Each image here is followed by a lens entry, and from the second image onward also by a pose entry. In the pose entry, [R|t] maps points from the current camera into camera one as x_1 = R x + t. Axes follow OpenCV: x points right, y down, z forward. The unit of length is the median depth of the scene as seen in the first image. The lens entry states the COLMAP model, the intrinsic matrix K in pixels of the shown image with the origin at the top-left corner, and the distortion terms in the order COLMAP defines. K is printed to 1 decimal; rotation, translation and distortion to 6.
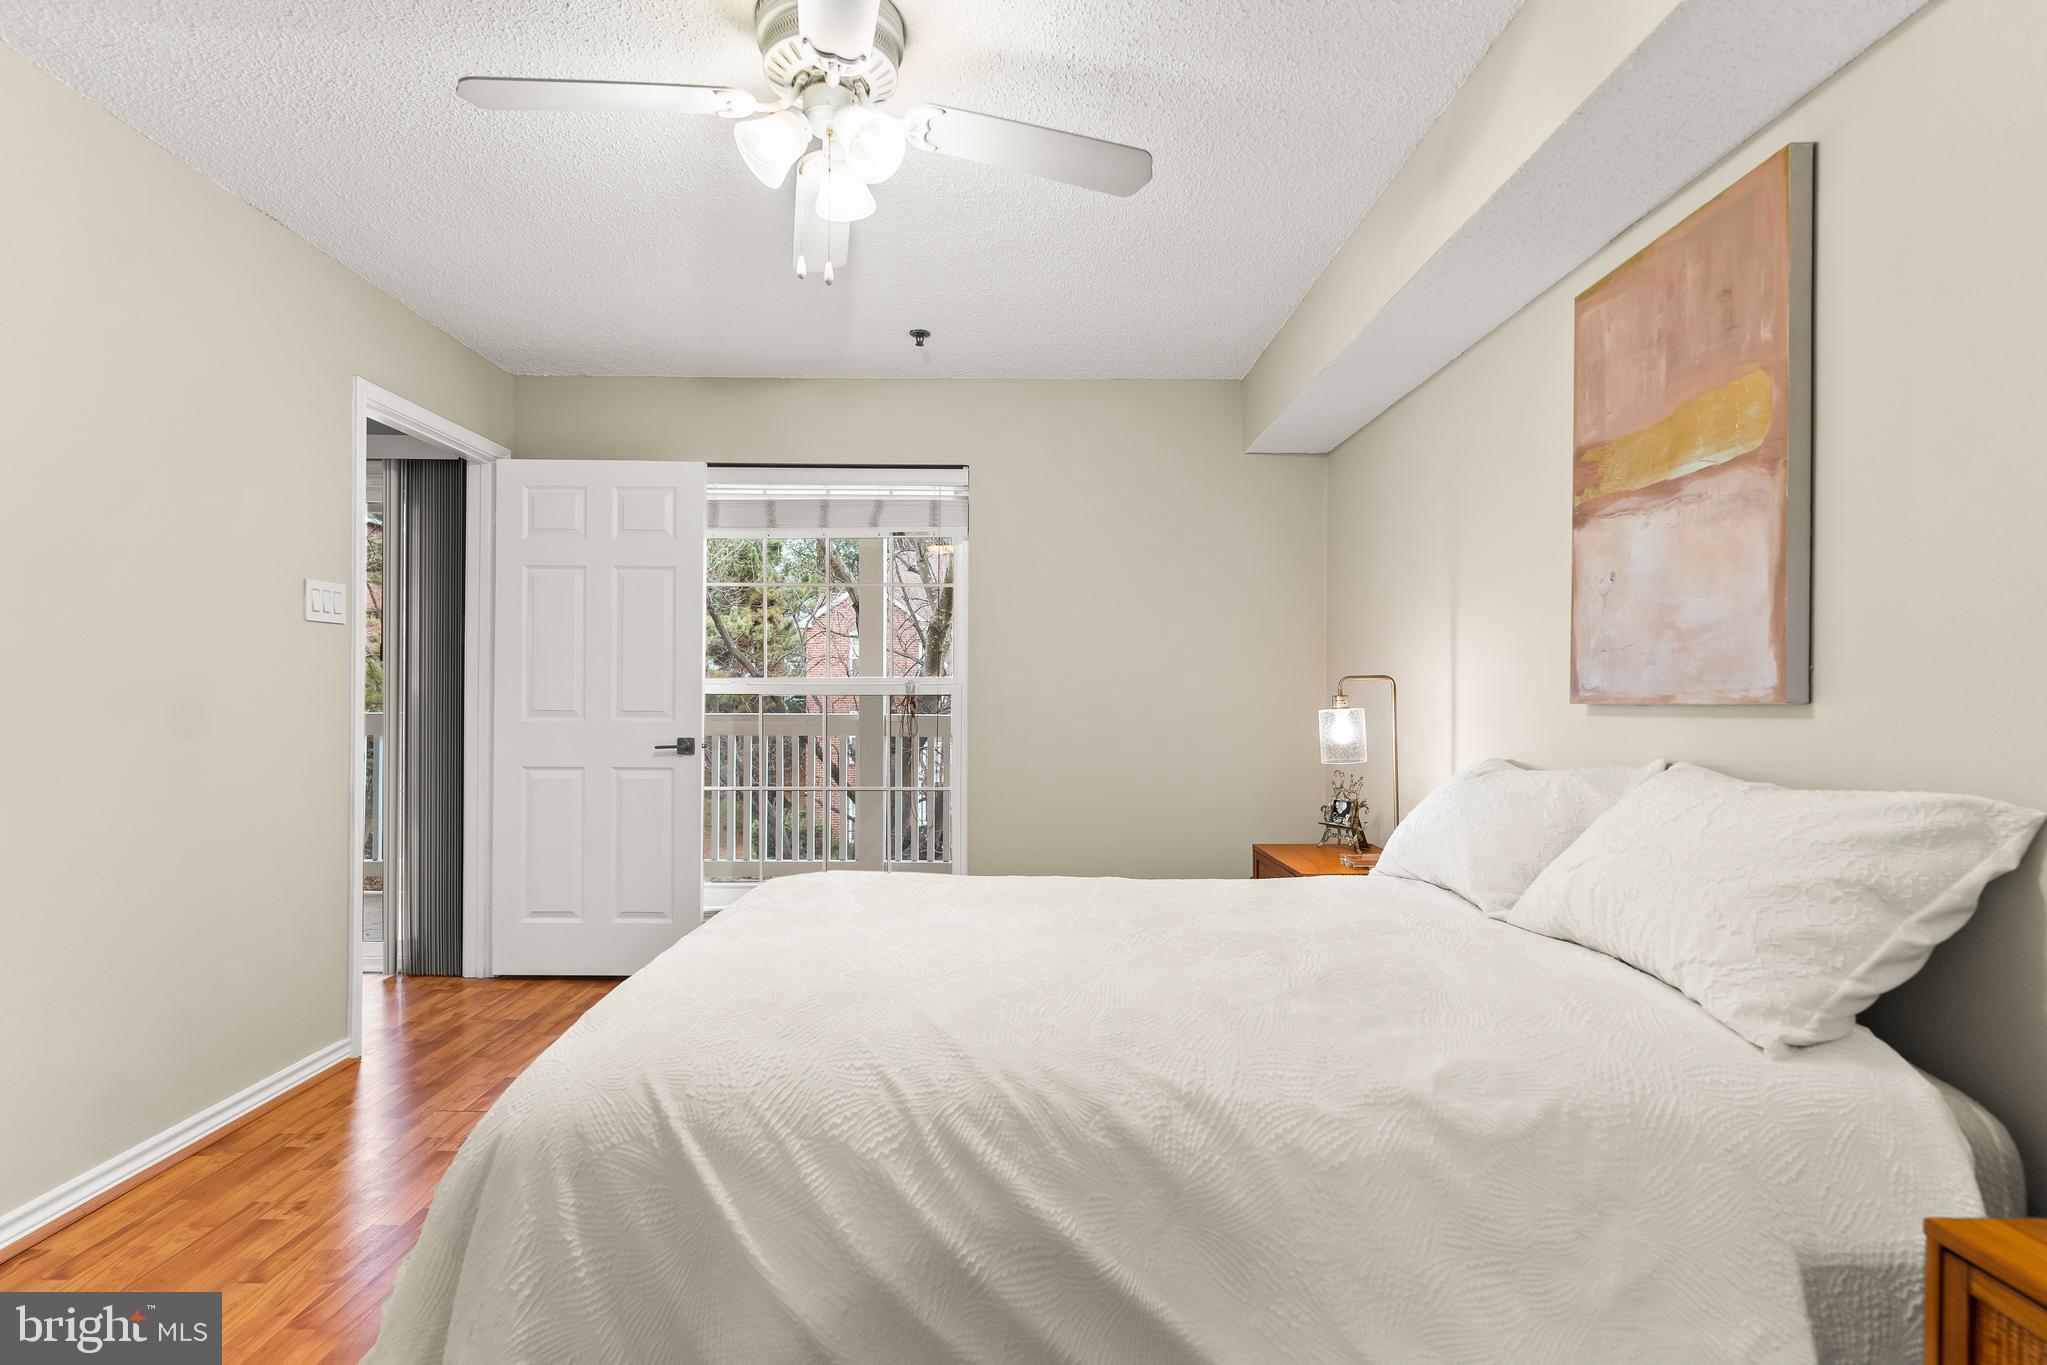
lens RADIAL K [[976.7, 0, 1028.3], [0, 976.7, 701.2], [0, 0, 1]] dist [0.003489, -0.000117]
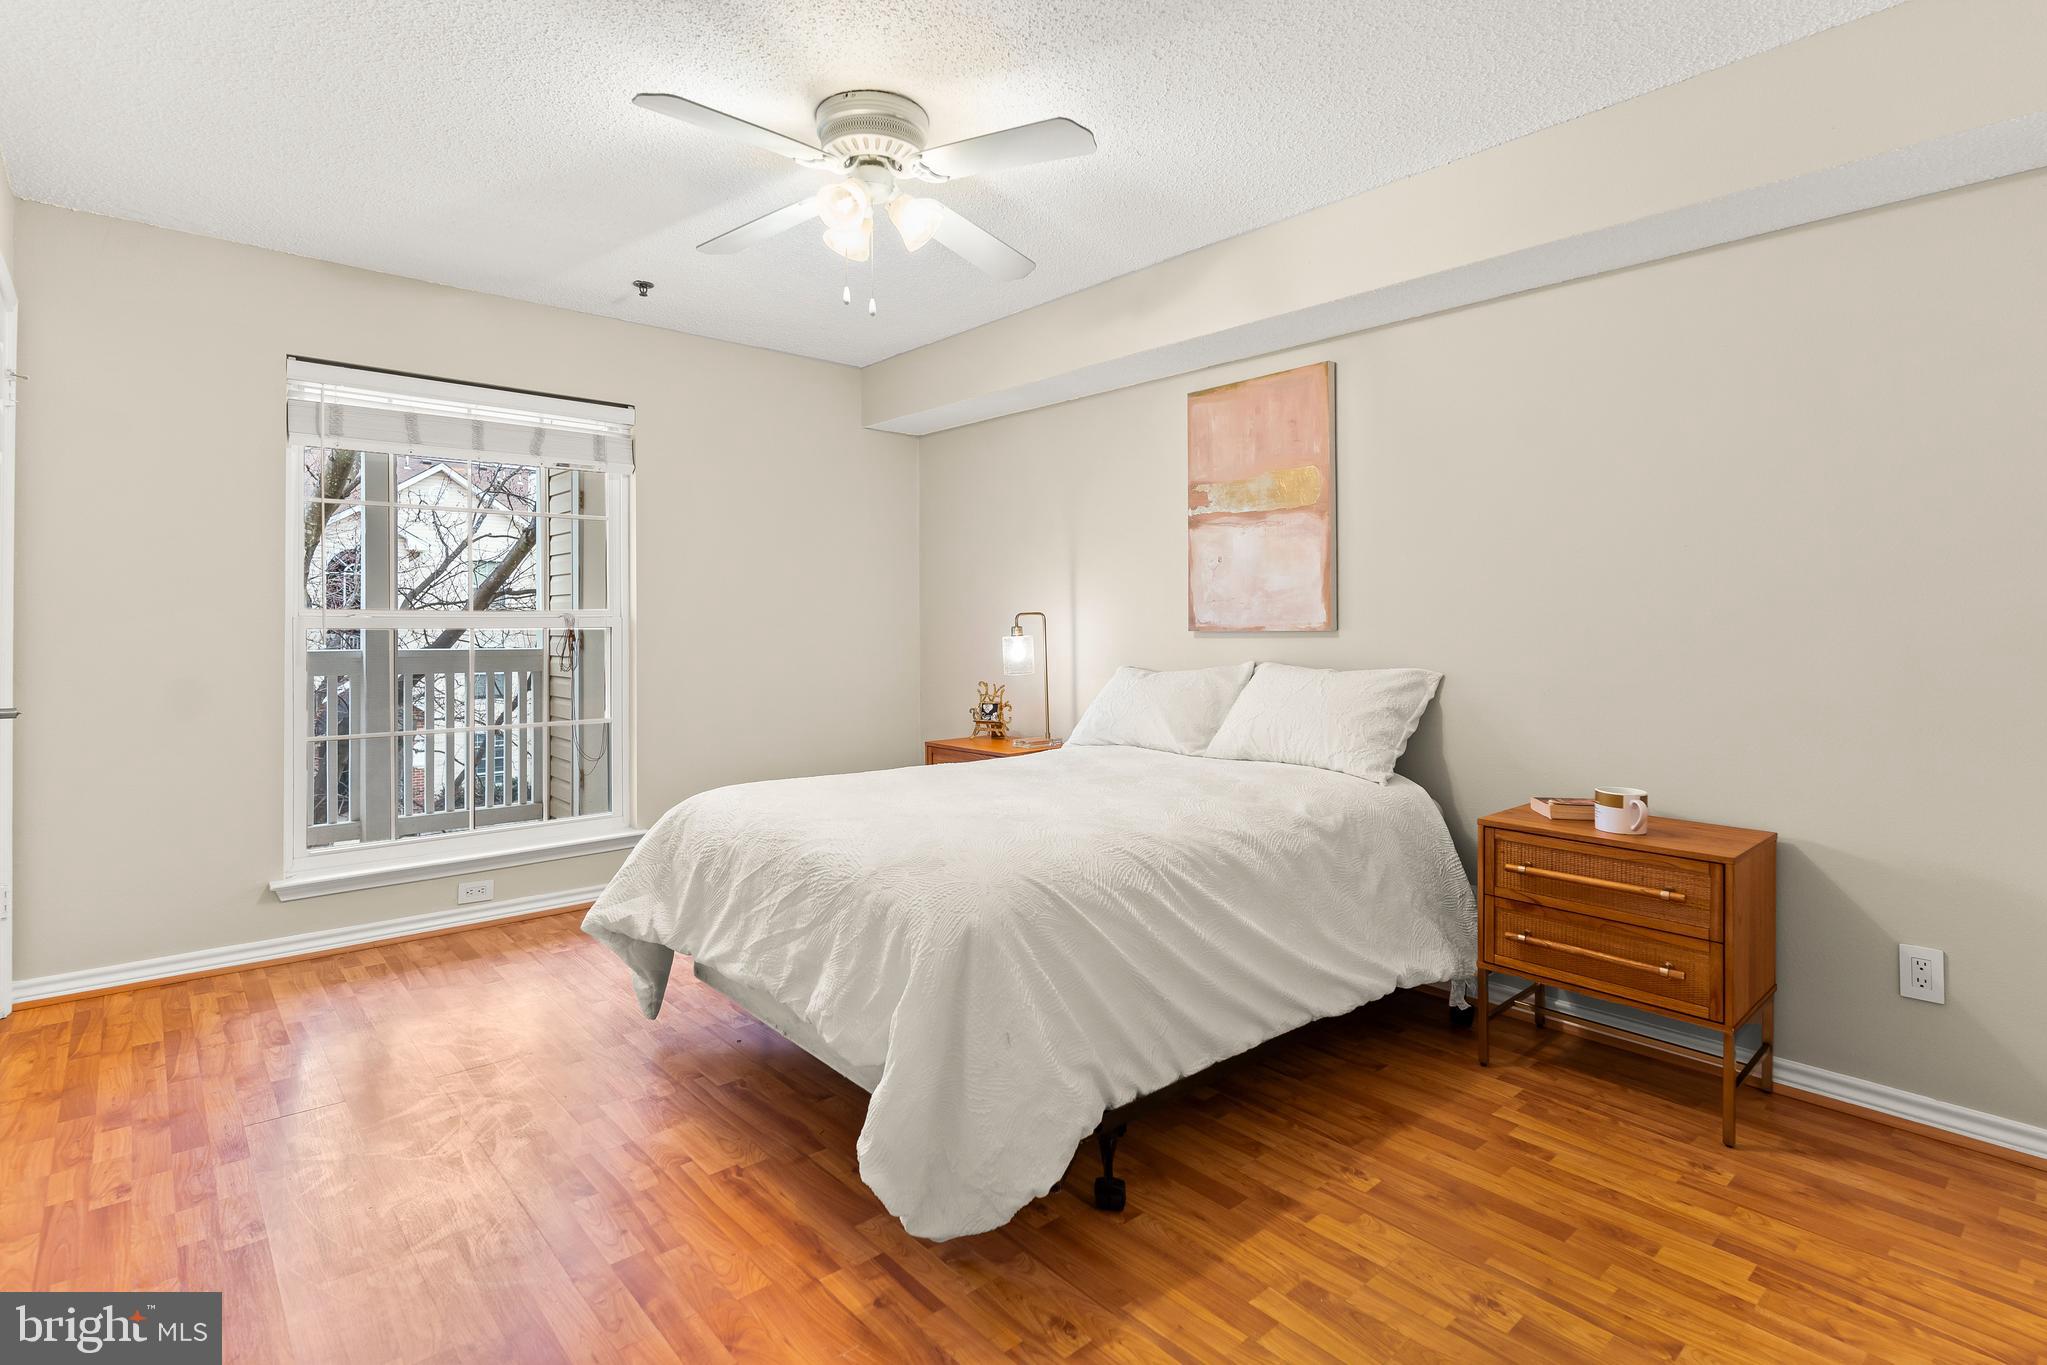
lens RADIAL K [[976.7, 0, 1037.9], [0, 976.7, 623.0], [0, 0, 1]] dist [0.003489, -0.000117]
pose [[0.751992, -0.004233, 0.659158, -0.840760], [0.007849, 0.999966, -0.002533, -0.010604], [-0.659125, 0.007079, 0.752000, -0.116180]]
